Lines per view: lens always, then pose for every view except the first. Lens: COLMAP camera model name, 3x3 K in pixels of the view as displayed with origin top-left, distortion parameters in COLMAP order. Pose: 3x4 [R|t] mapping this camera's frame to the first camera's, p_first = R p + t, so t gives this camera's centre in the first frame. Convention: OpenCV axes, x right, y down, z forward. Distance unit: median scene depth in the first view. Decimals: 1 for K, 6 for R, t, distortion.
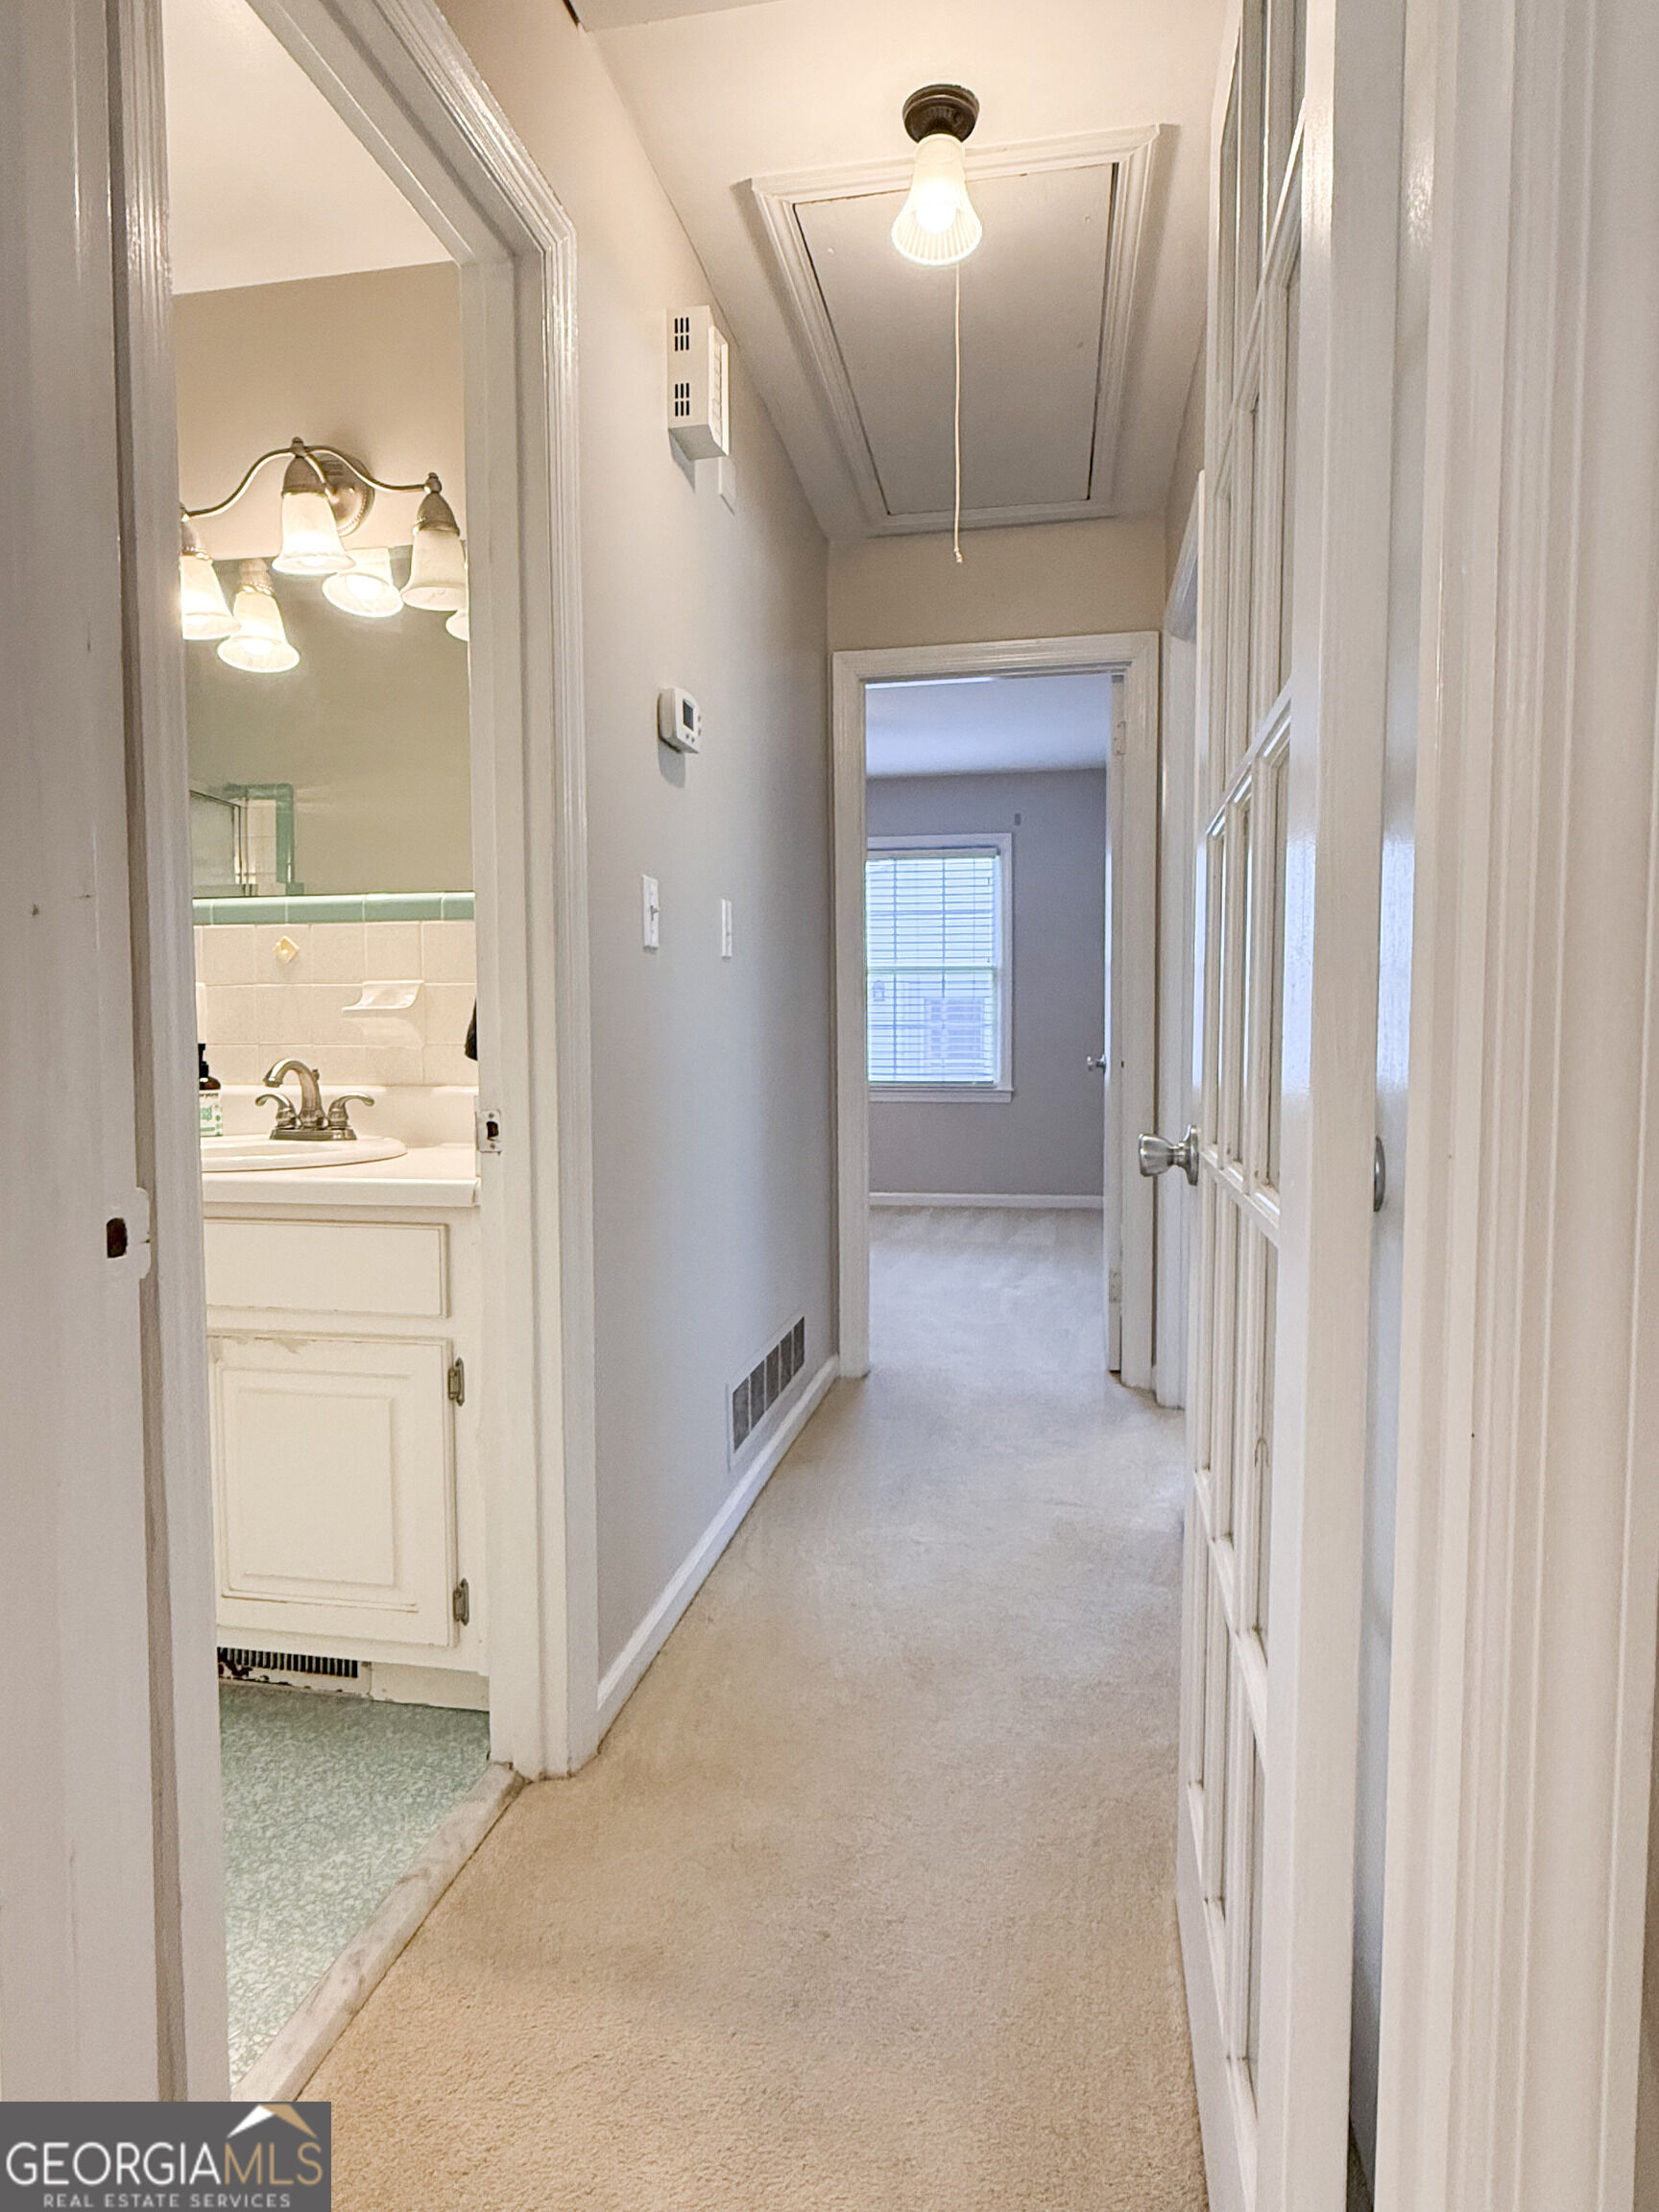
lens RADIAL K [[1271.1, 0, 826.7], [0, 1271.1, 1100.3], [0, 0, 1]] dist [-0.004886, -0.000721]
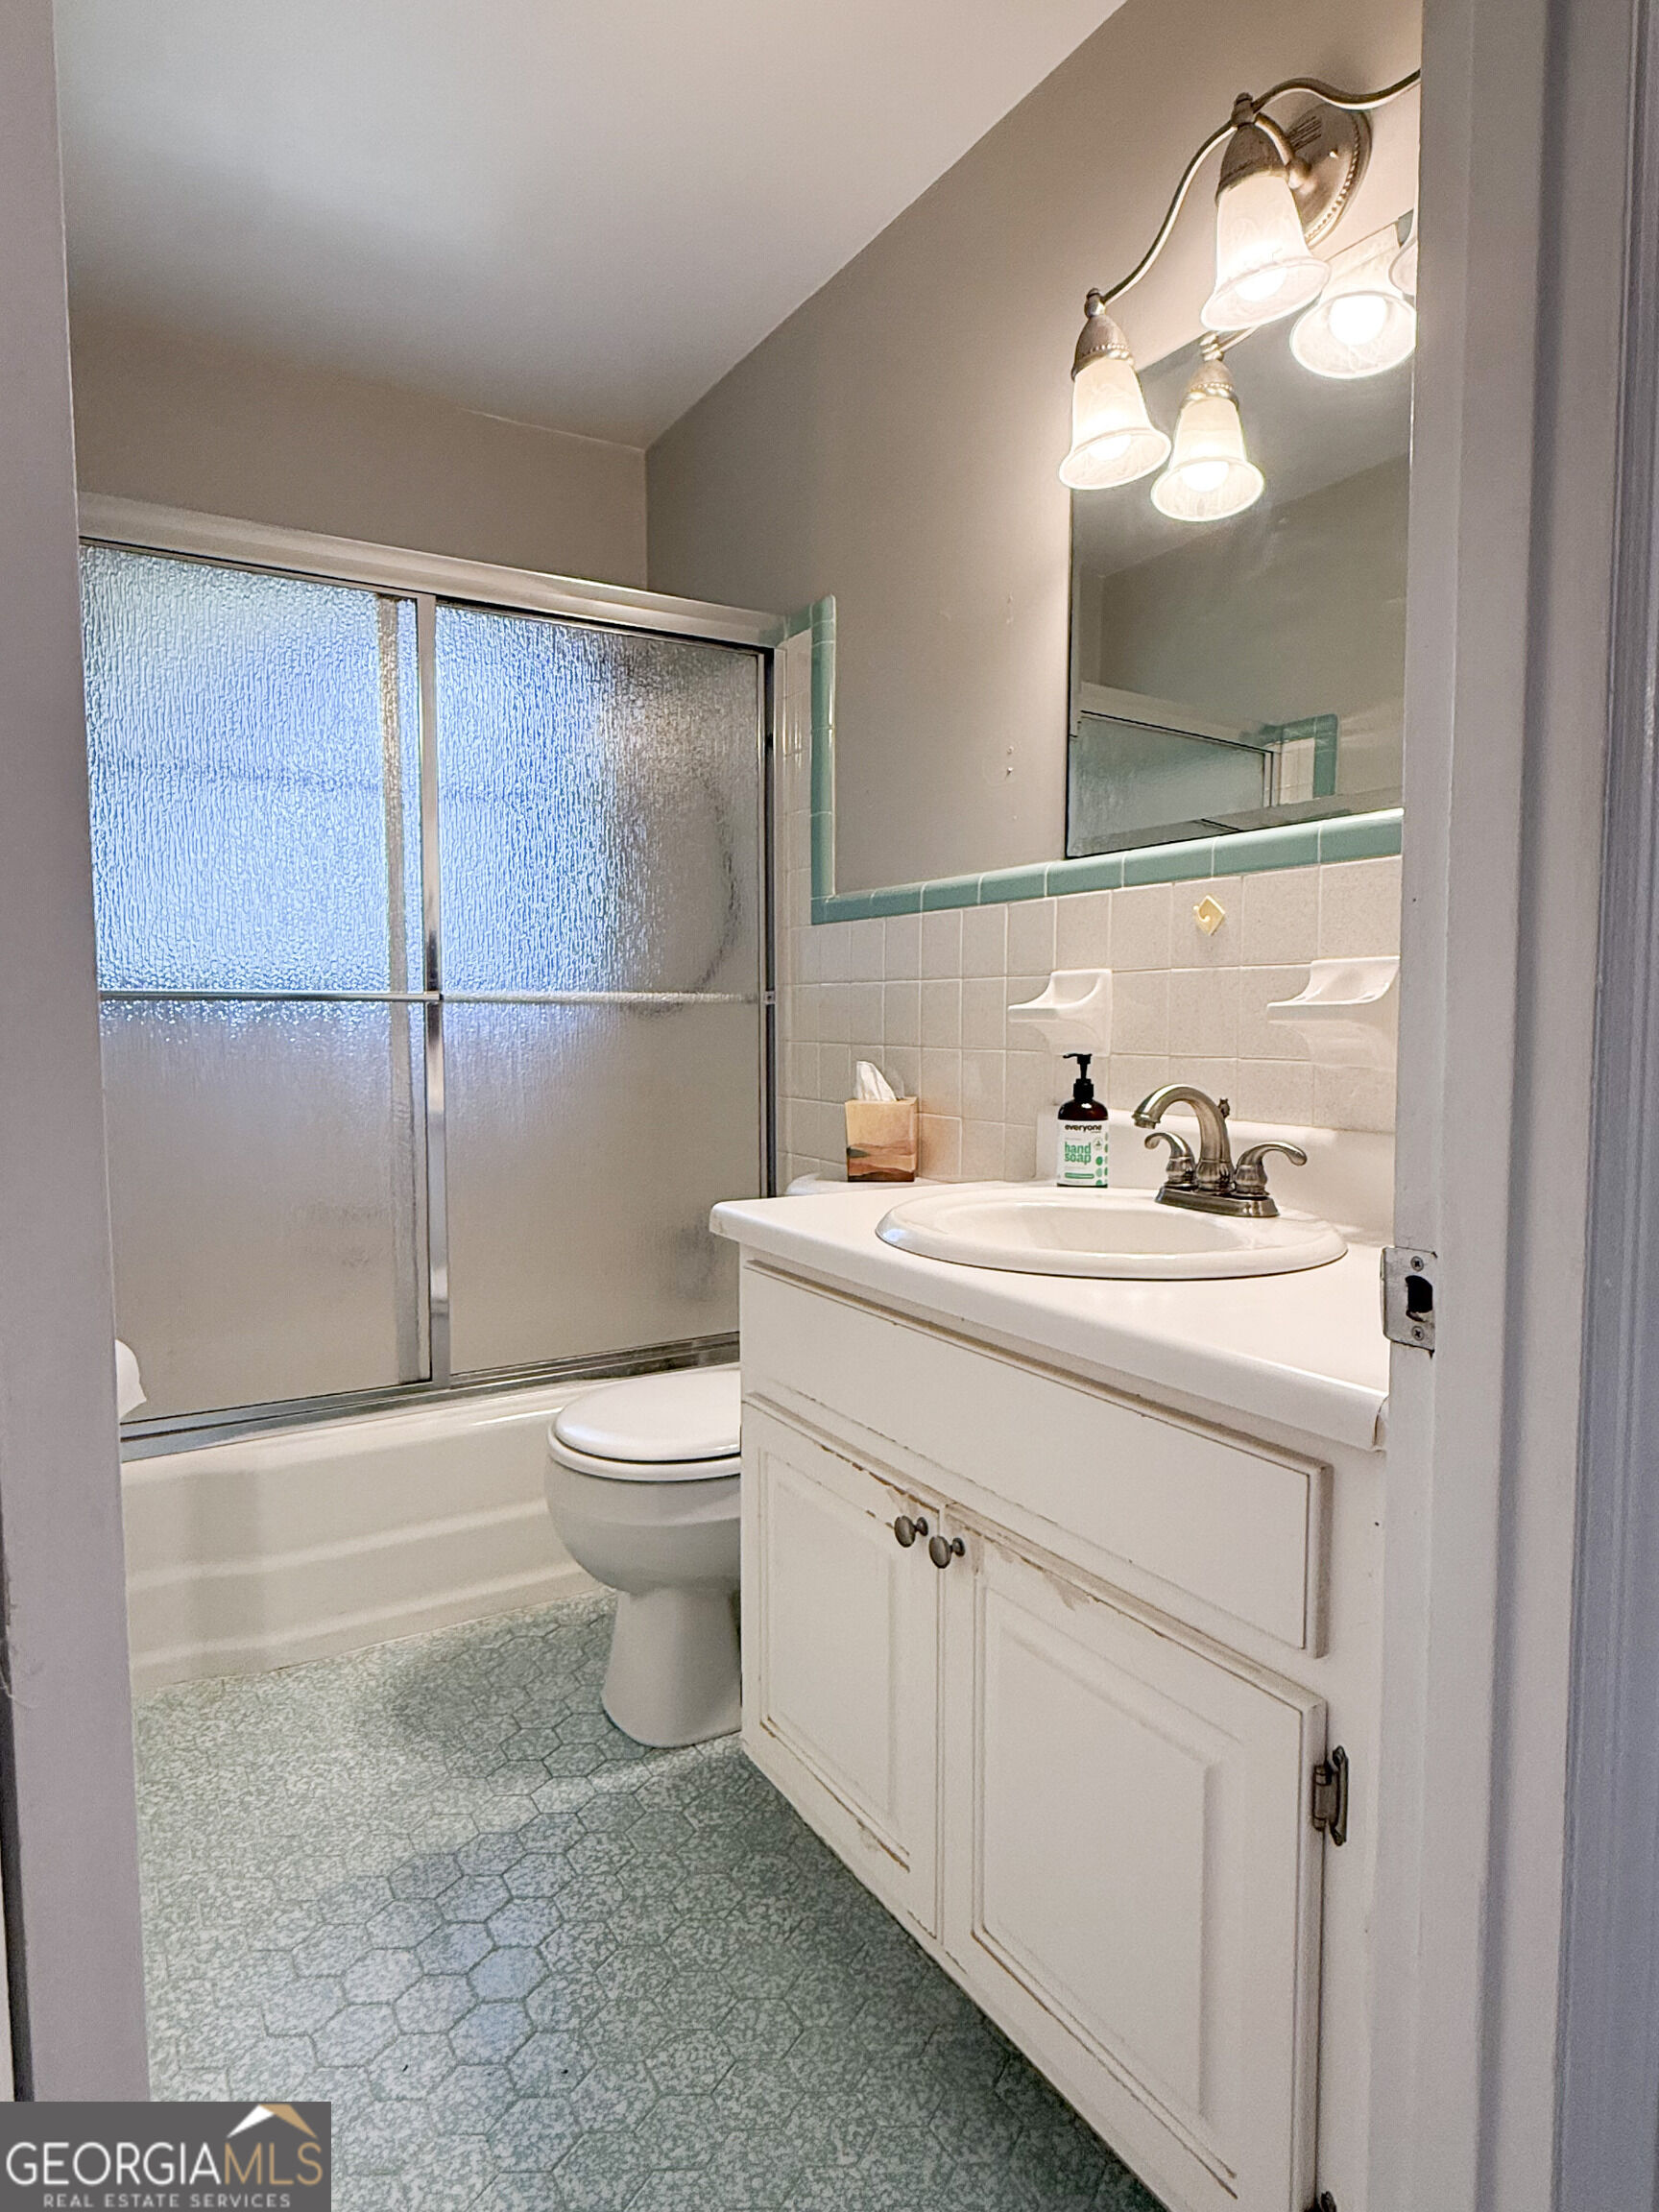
lens RADIAL K [[1271.1, 0, 826.7], [0, 1271.1, 1100.3], [0, 0, 1]] dist [-0.004886, -0.000721]
pose [[0.669330, 0.053710, -0.741021, -0.062033], [-0.044919, 0.998484, 0.031798, -0.035435], [0.741606, 0.012003, 0.670728, 0.420886]]
